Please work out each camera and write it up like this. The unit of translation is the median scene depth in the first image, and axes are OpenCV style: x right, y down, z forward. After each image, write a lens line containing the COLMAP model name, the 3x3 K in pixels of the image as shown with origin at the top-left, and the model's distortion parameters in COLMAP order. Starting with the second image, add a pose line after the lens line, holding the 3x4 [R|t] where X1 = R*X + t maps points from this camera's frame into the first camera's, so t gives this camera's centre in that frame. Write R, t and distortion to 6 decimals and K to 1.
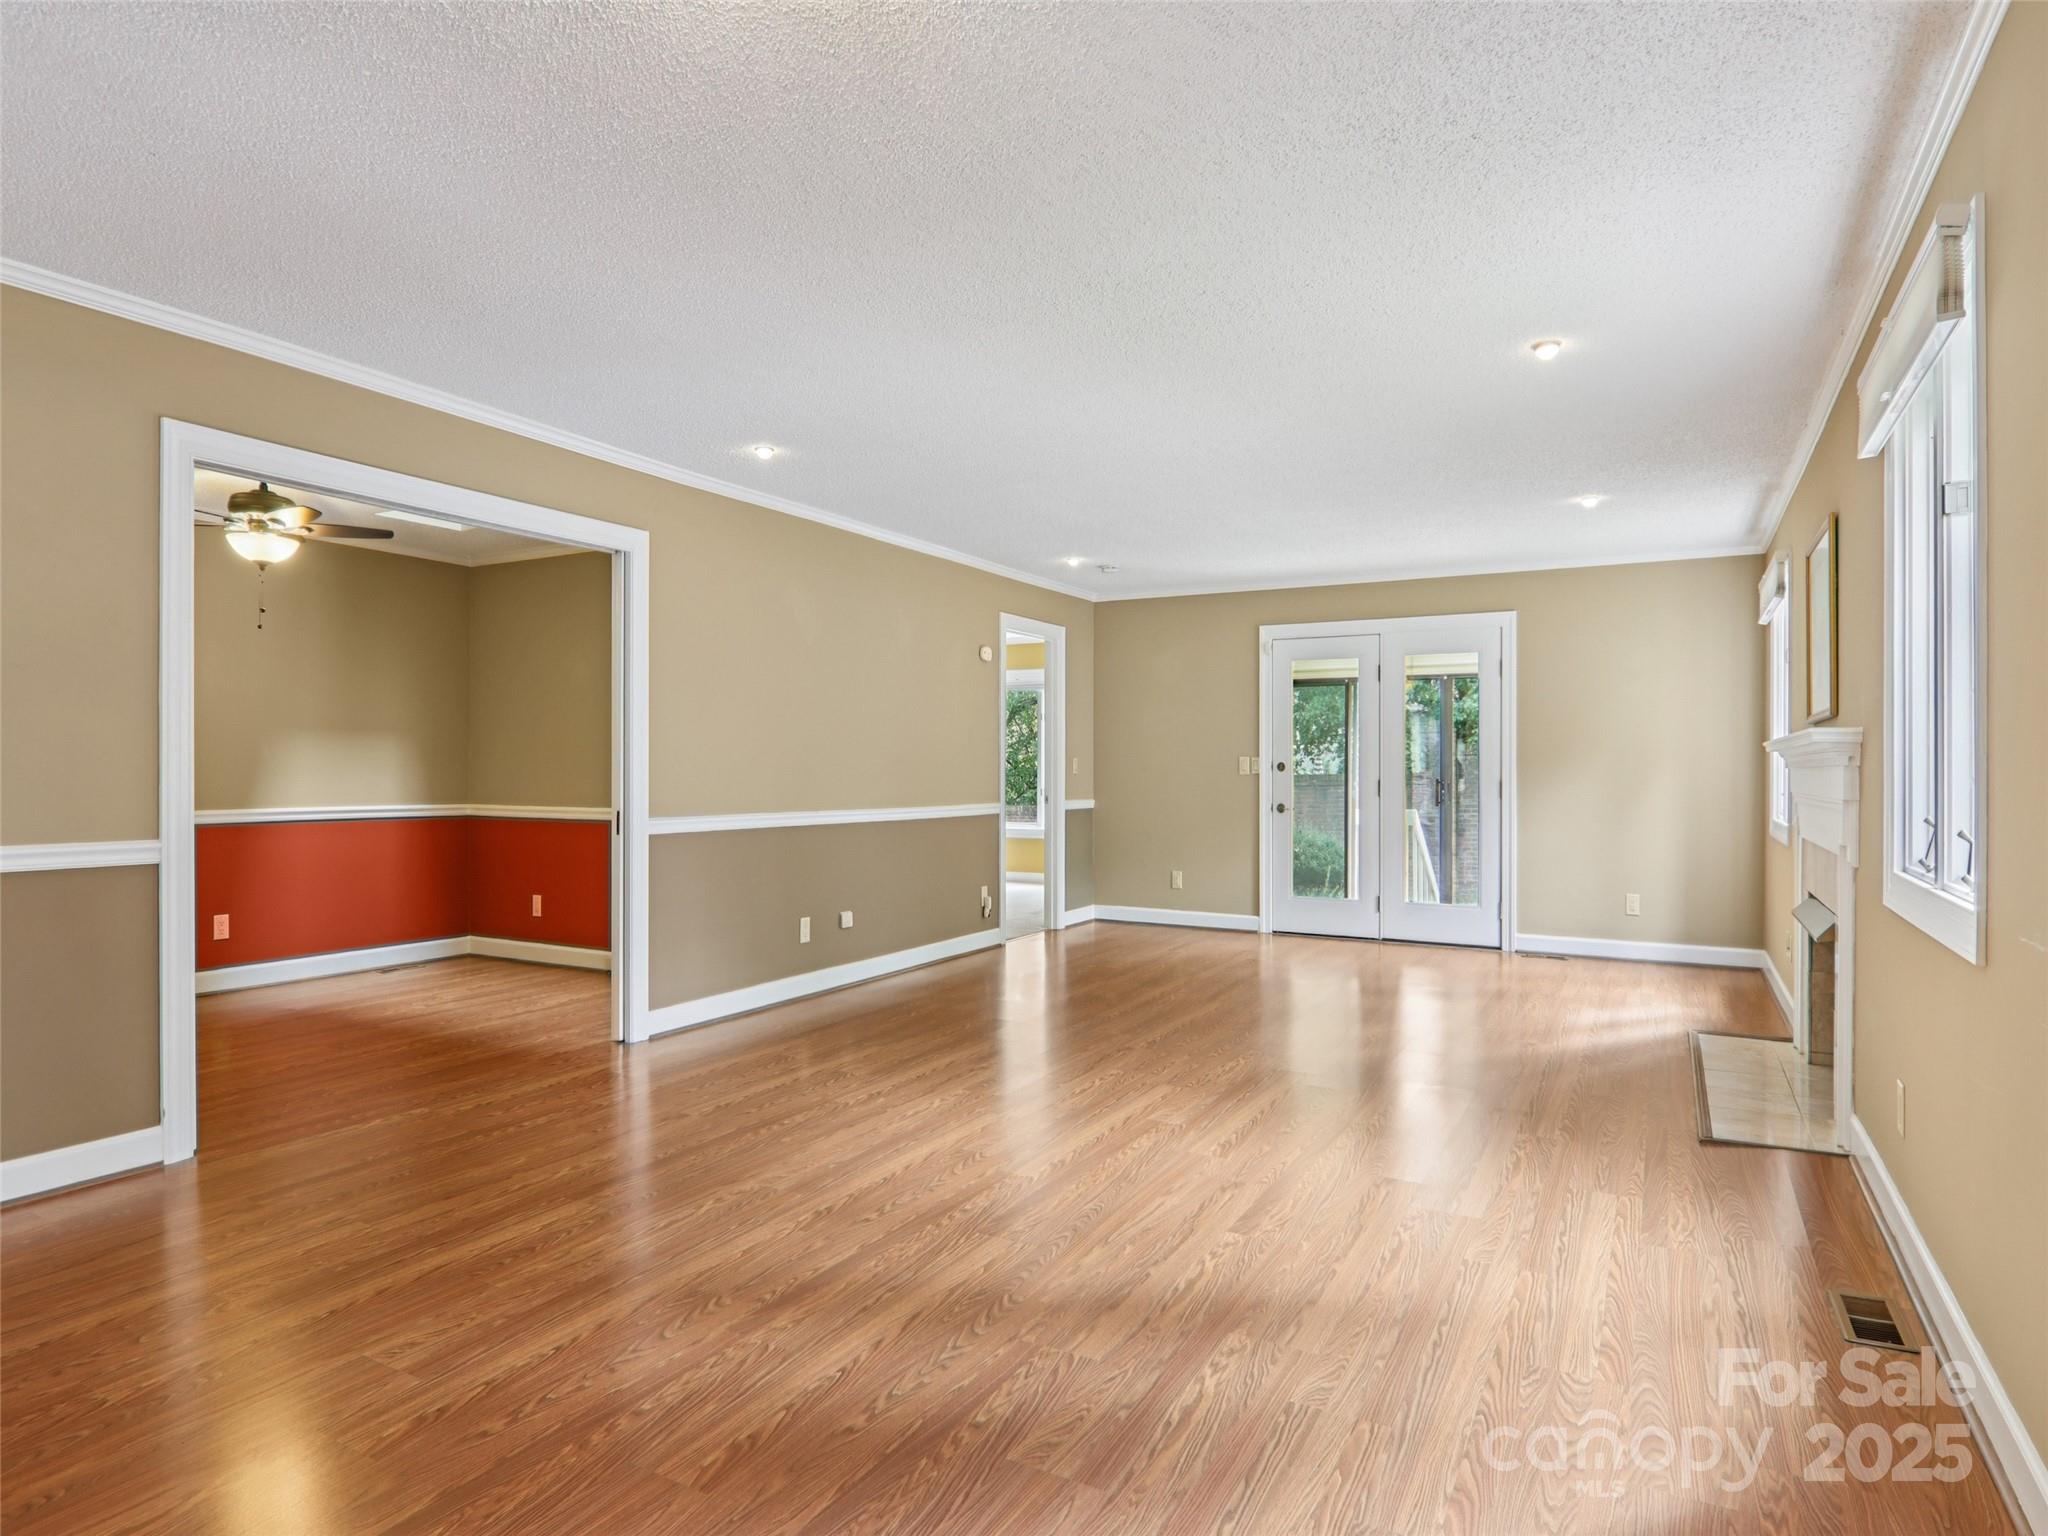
lens RADIAL K [[1132.5, 0, 1031.0], [0, 1132.5, 774.0], [0, 0, 1]] dist [-0.011355, -0.000295]
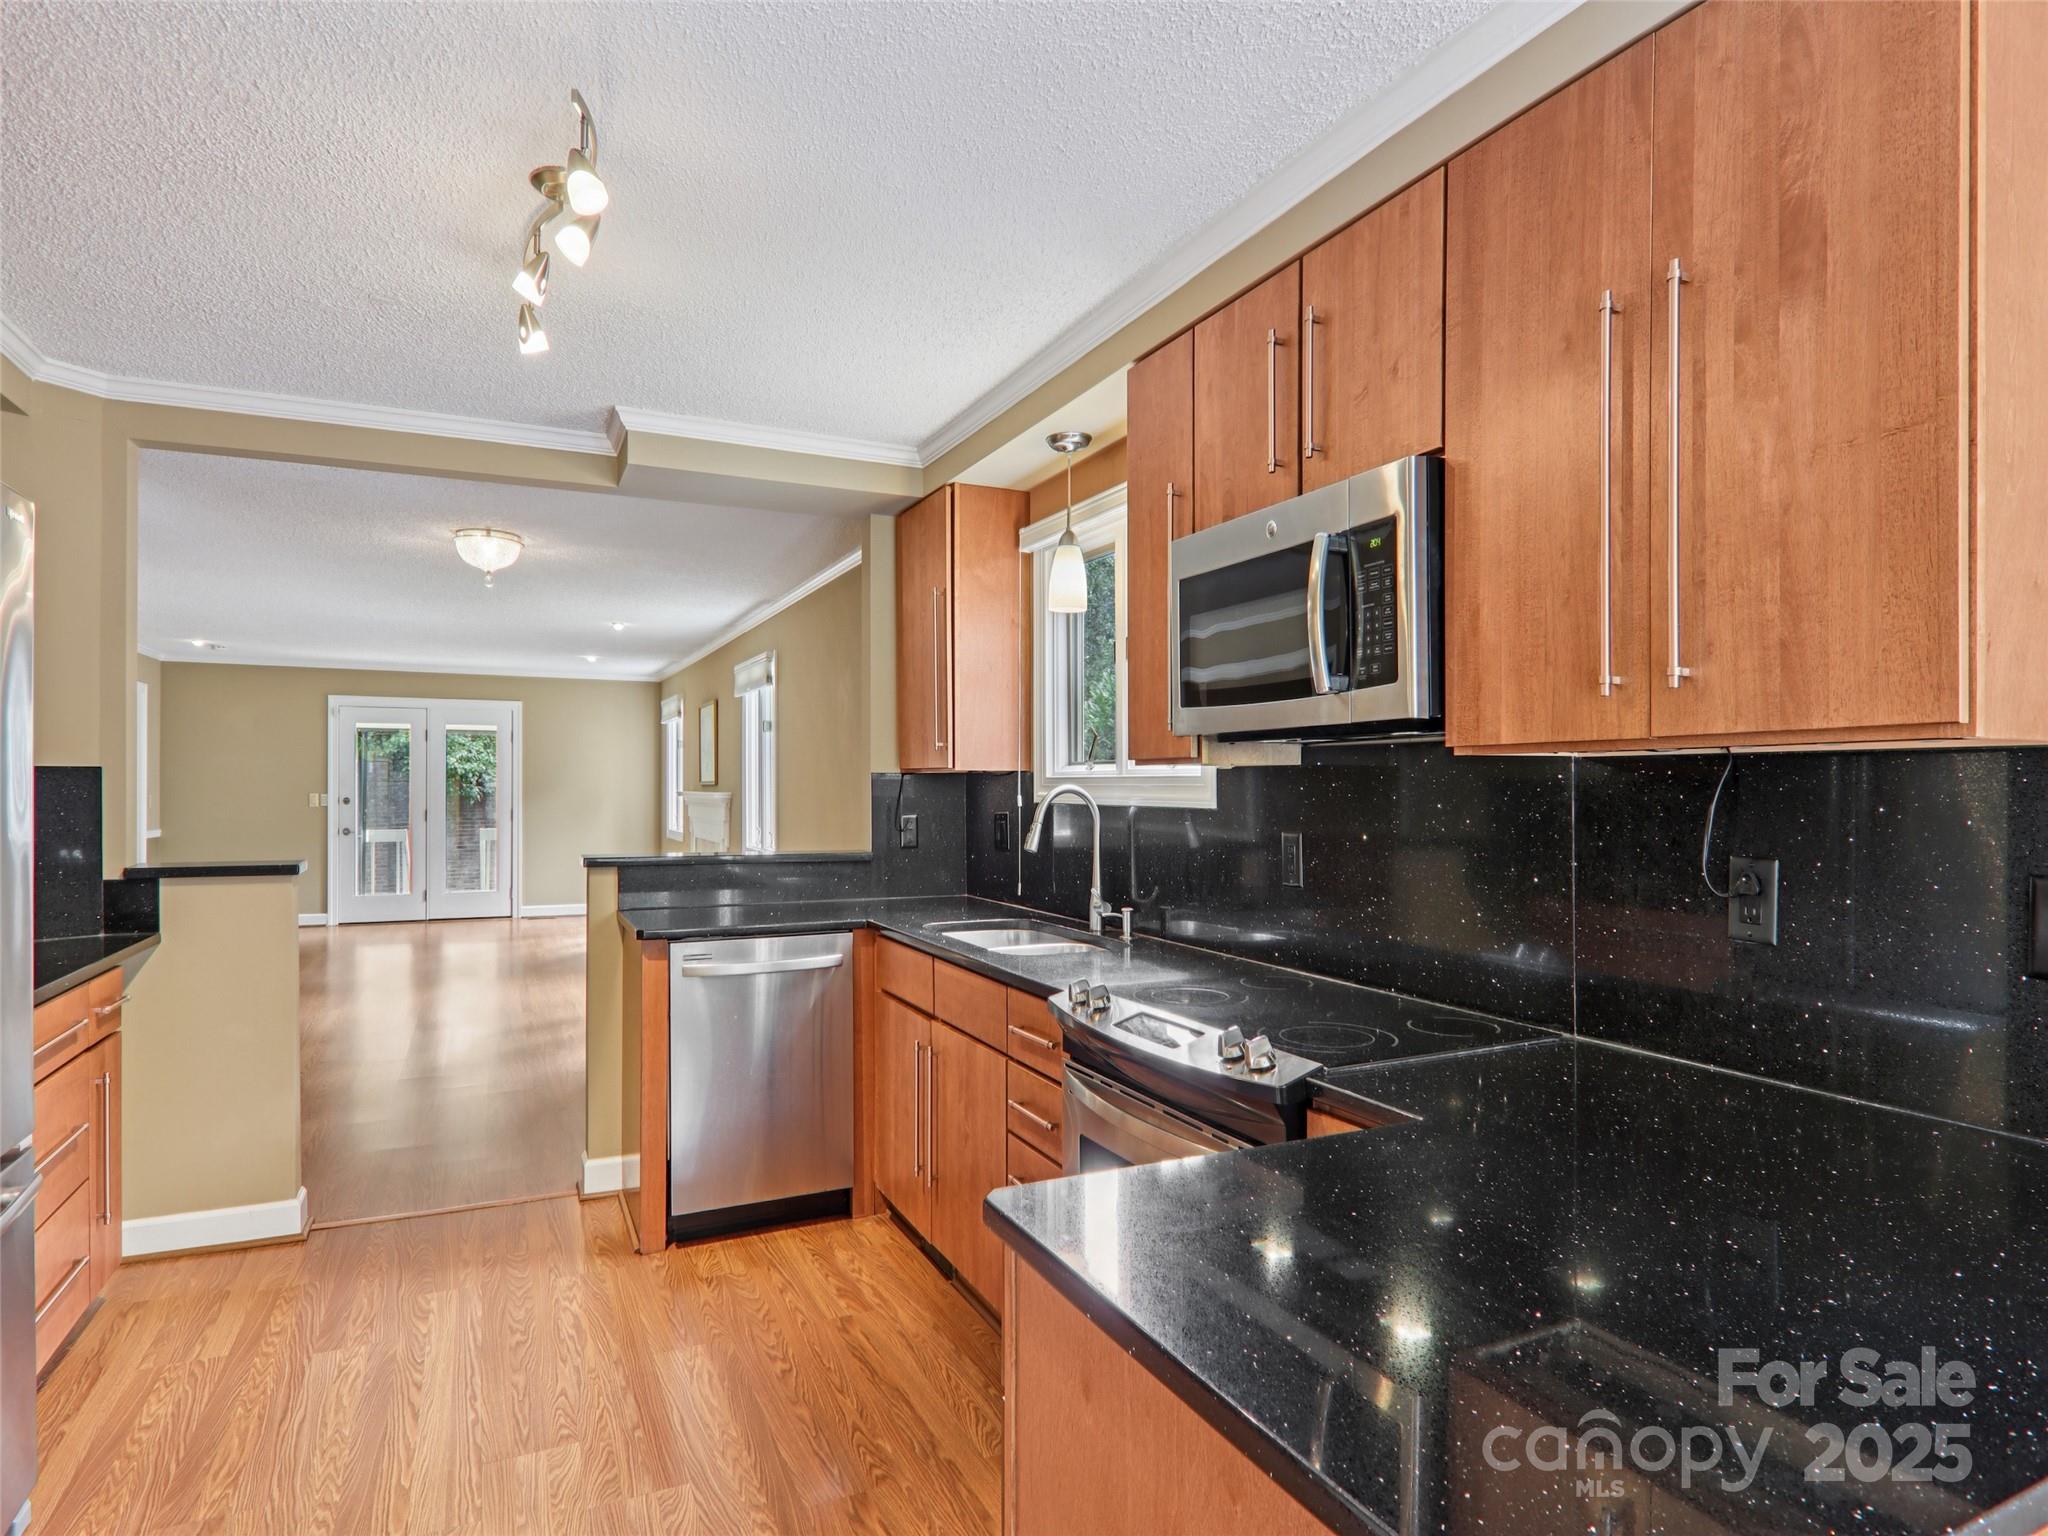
lens RADIAL K [[1128.6, 0, 1016.3], [0, 1128.6, 779.1], [0, 0, 1]] dist [-0.003577, -0.014388]
pose [[0.577684, 0.002049, 0.816258, -0.455081], [0.002502, 0.999988, -0.004281, -0.026884], [-0.816256, 0.004515, 0.577672, -0.470728]]
